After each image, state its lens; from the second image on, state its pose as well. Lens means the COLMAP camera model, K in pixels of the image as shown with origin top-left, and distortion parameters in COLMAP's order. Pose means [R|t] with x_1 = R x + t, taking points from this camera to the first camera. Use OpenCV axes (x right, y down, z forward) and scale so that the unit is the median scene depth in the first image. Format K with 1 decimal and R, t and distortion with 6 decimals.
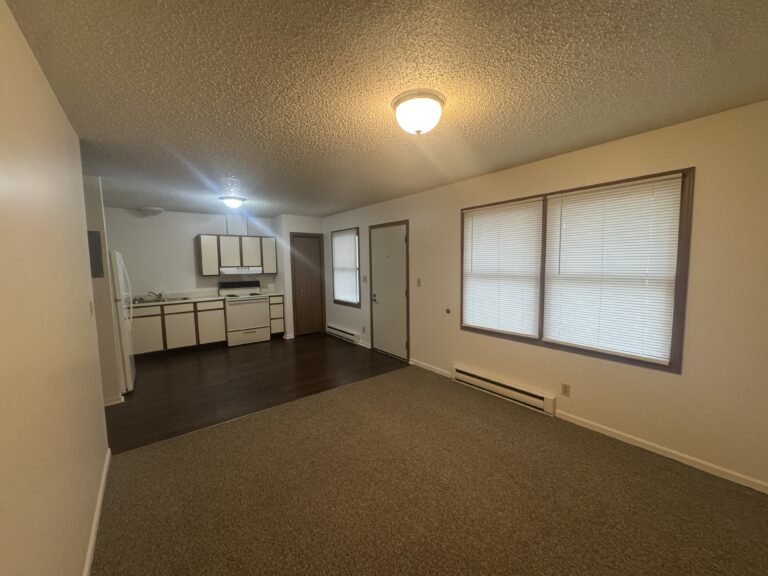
lens RADIAL K [[306.3, 0, 380.7], [0, 306.3, 291.3], [0, 0, 1]] dist [0.001357, 0.000179]
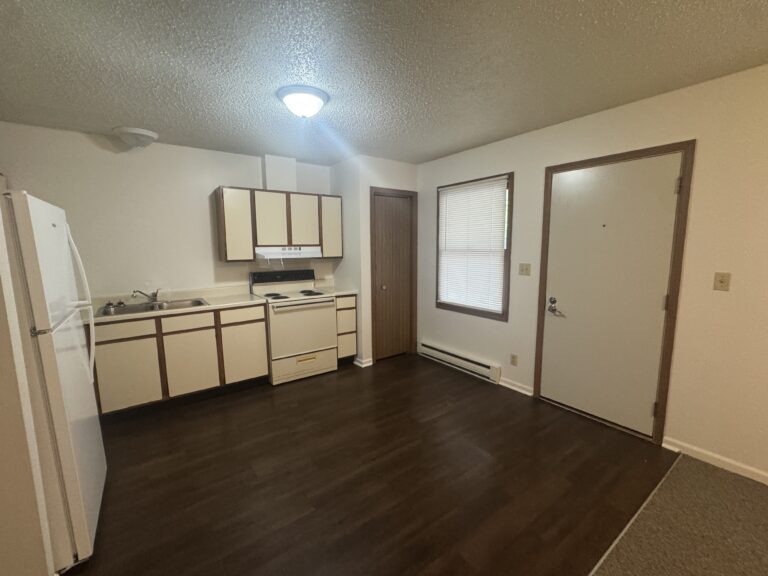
lens RADIAL K [[330.5, 0, 380.6], [0, 330.5, 291.6], [0, 0, 1]] dist [-0.005711, -0.000078]
pose [[0.999660, 0.008557, -0.024622, -0.280430], [-0.007434, 0.998943, 0.045354, -0.024304], [0.024984, -0.045156, 0.998667, 0.394235]]
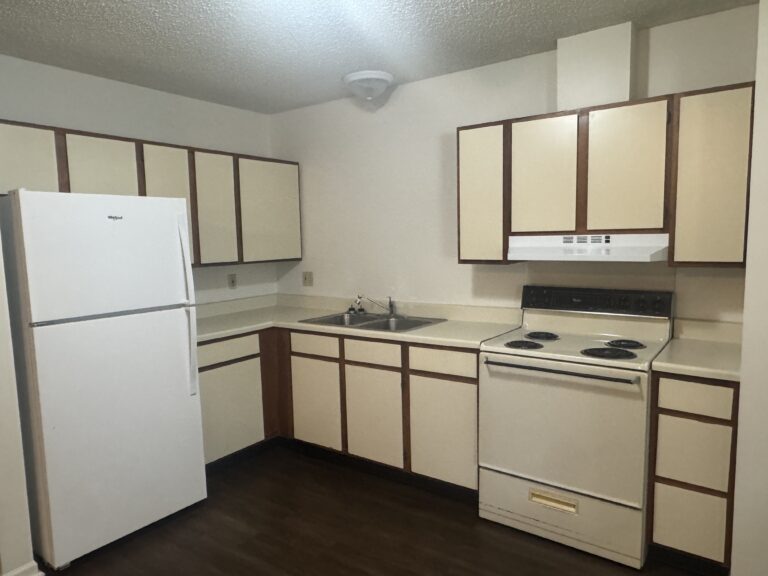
lens RADIAL K [[524.0, 0, 381.2], [0, 524.0, 293.6], [0, 0, 1]] dist [0.003681, -0.000787]
pose [[0.293584, 0.111206, -0.949443, -0.086578], [-0.075140, 0.992822, 0.093053, -0.061603], [0.952975, 0.044022, 0.299833, 0.756781]]
